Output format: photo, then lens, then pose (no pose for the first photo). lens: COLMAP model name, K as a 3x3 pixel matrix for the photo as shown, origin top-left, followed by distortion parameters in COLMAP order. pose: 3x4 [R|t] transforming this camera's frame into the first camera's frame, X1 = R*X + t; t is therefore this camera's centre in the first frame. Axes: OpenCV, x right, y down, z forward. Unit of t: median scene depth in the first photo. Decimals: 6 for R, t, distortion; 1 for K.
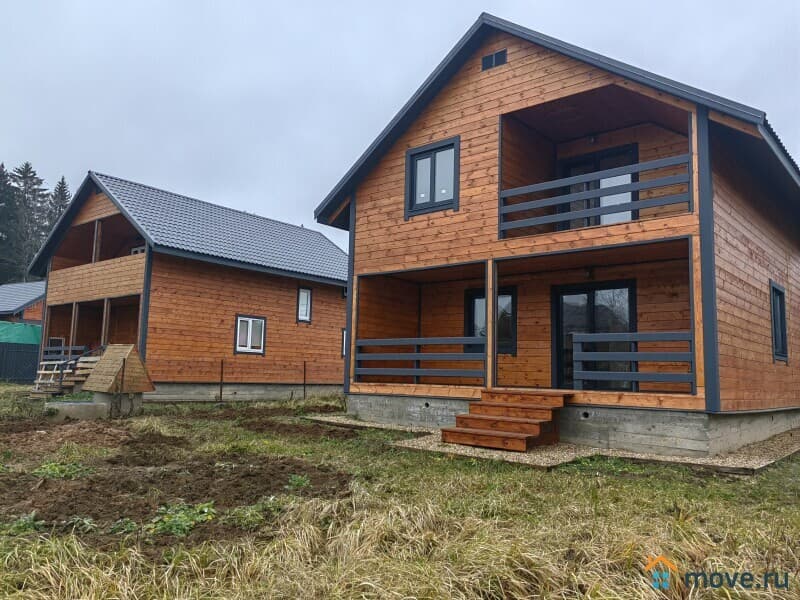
lens RADIAL K [[638.5, 0, 396.8], [0, 638.5, 304.3], [0, 0, 1]] dist [0.049722, -0.007034]
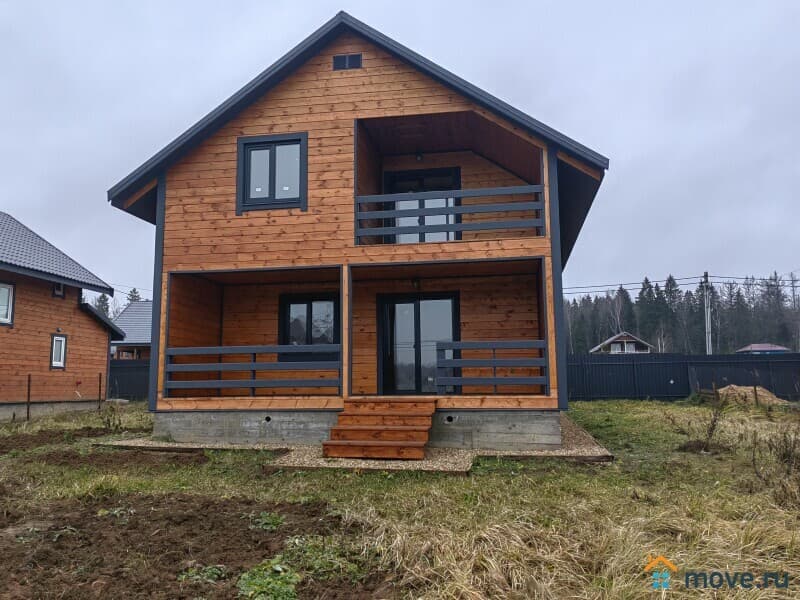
lens RADIAL K [[638.5, 0, 400.3], [0, 638.5, 304.0], [0, 0, 1]] dist [0.049722, -0.007034]
pose [[0.862032, 0.032982, 0.505779, -0.262979], [-0.027761, 0.999455, -0.017860, 0.004258], [-0.506092, 0.001355, 0.862478, 0.115086]]
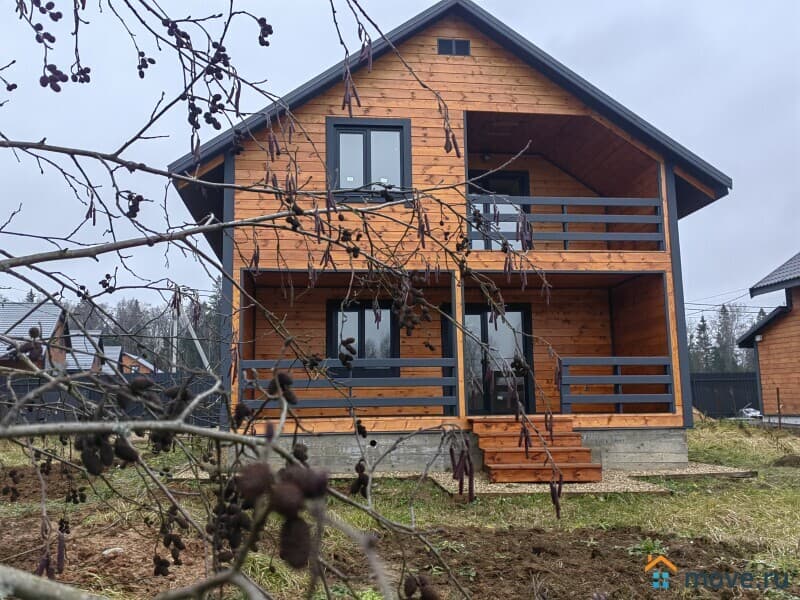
lens RADIAL K [[704.4, 0, 399.2], [0, 704.4, 308.3], [0, 0, 1]] dist [0.044677, -0.004813]
pose [[0.681695, 0.066070, 0.728648, -0.591554], [-0.050371, 0.997789, -0.043349, 0.027042], [-0.729901, -0.007152, 0.683516, 0.383533]]
